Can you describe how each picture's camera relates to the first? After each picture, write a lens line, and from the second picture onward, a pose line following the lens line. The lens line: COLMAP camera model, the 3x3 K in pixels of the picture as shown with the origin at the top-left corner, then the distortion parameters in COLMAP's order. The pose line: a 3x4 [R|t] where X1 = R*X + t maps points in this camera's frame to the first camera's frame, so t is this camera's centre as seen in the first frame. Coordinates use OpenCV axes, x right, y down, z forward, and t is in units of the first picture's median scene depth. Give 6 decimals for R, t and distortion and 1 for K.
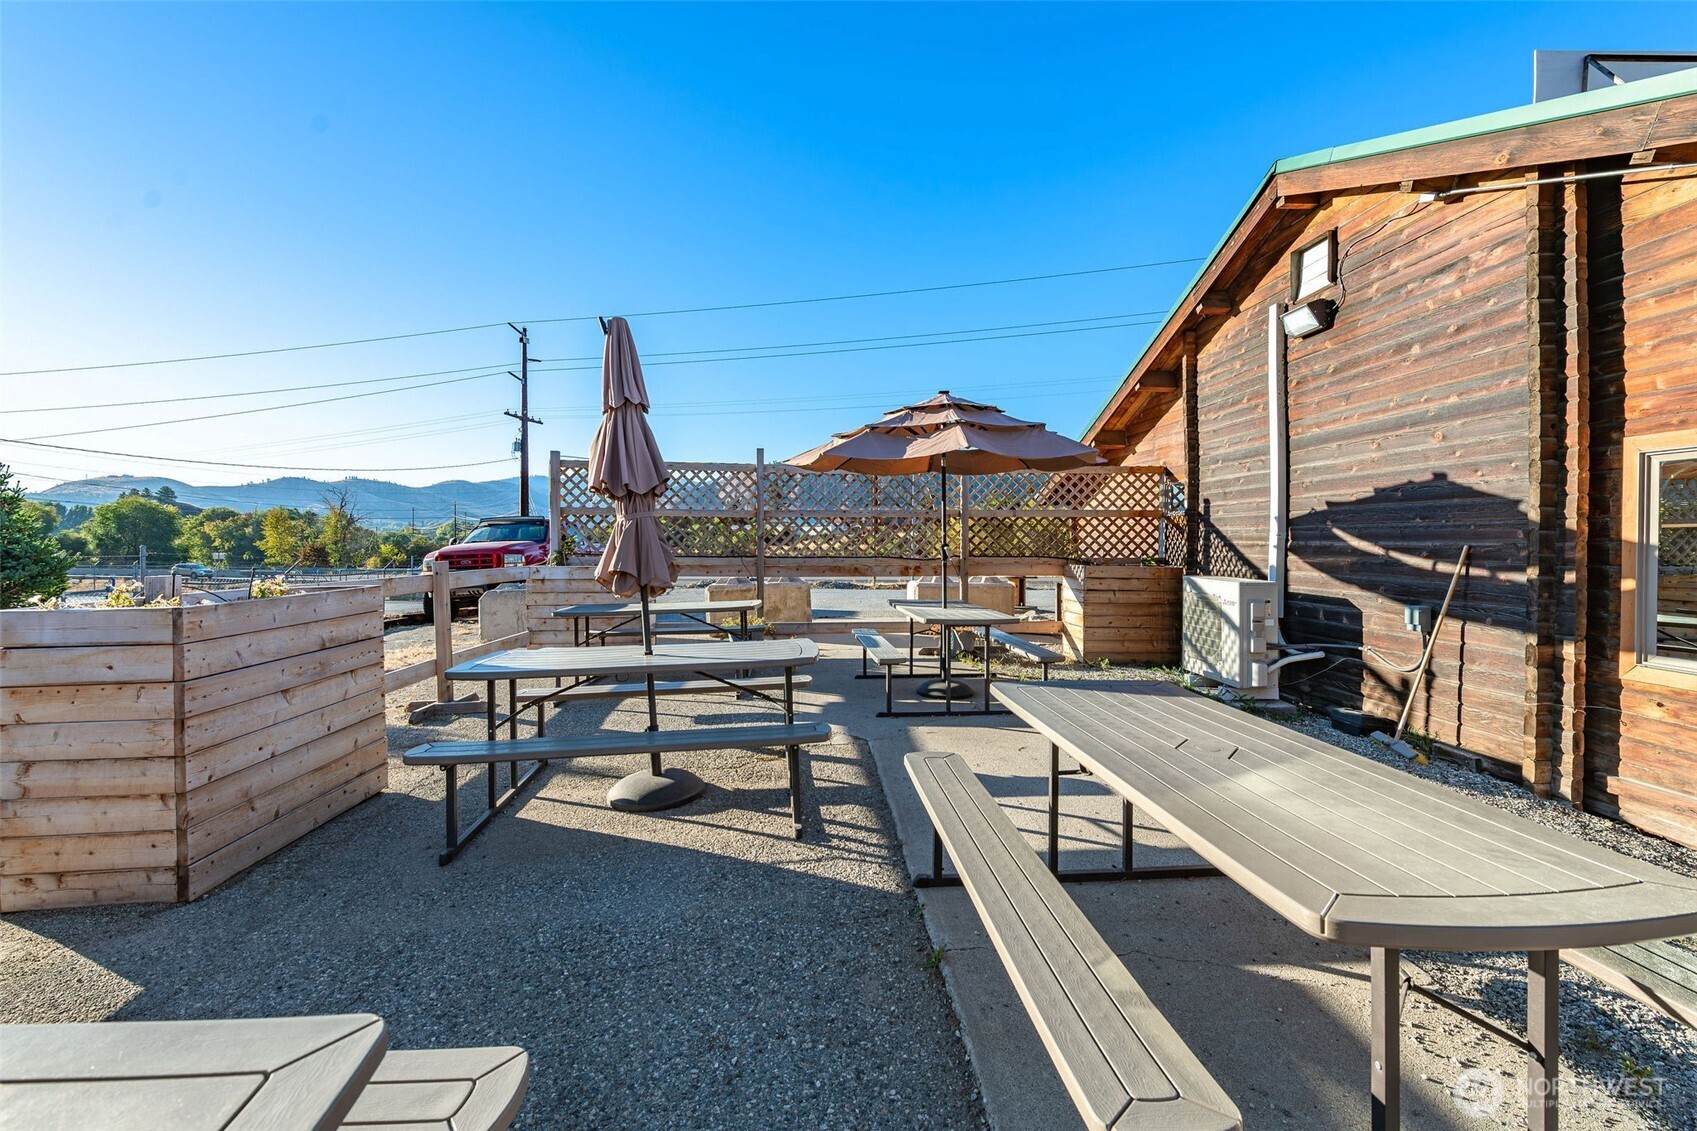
lens RADIAL K [[695.7, 0, 846.0], [0, 695.7, 545.9], [0, 0, 1]] dist [-0.000992, -0.001217]
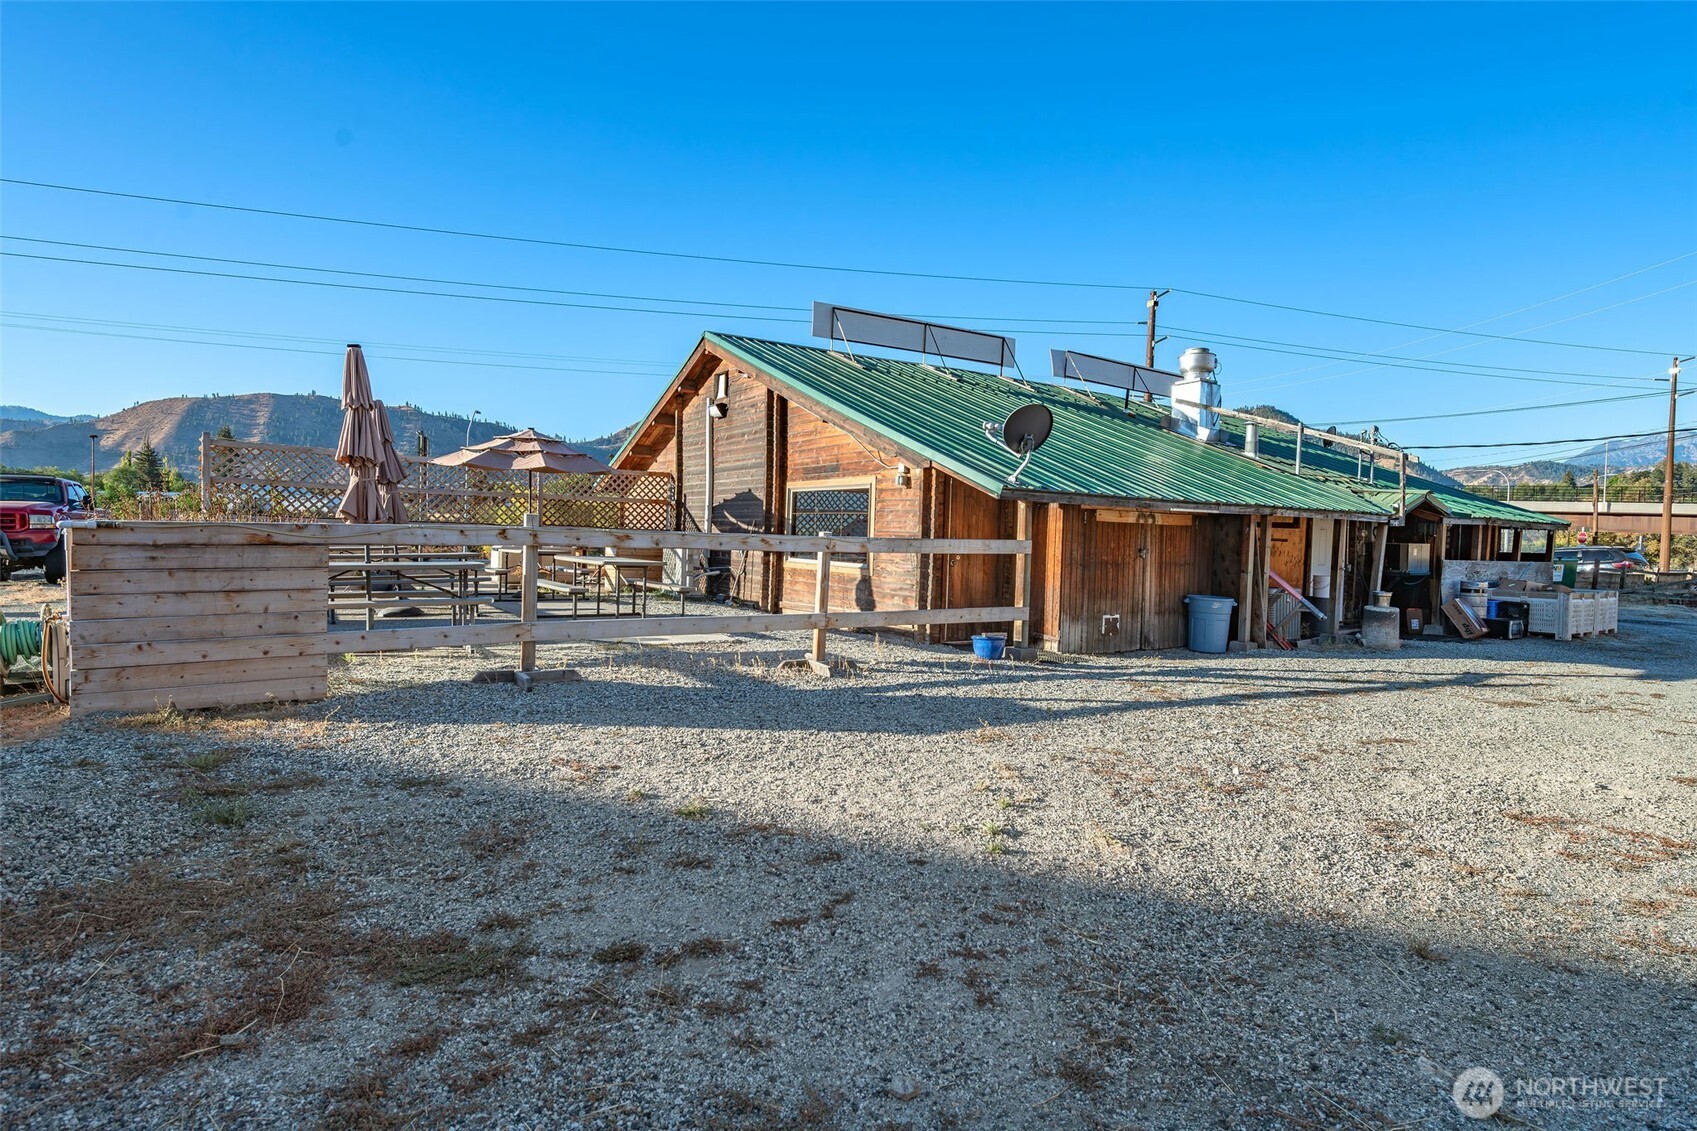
lens RADIAL K [[932.7, 0, 875.9], [0, 932.7, 570.5], [0, 0, 1]] dist [-0.000345, 0.000187]
pose [[0.865576, 0.008106, 0.500712, -0.316184], [-0.024991, 0.999322, 0.027024, 0.062095], [-0.500153, -0.035905, 0.865192, -1.675923]]
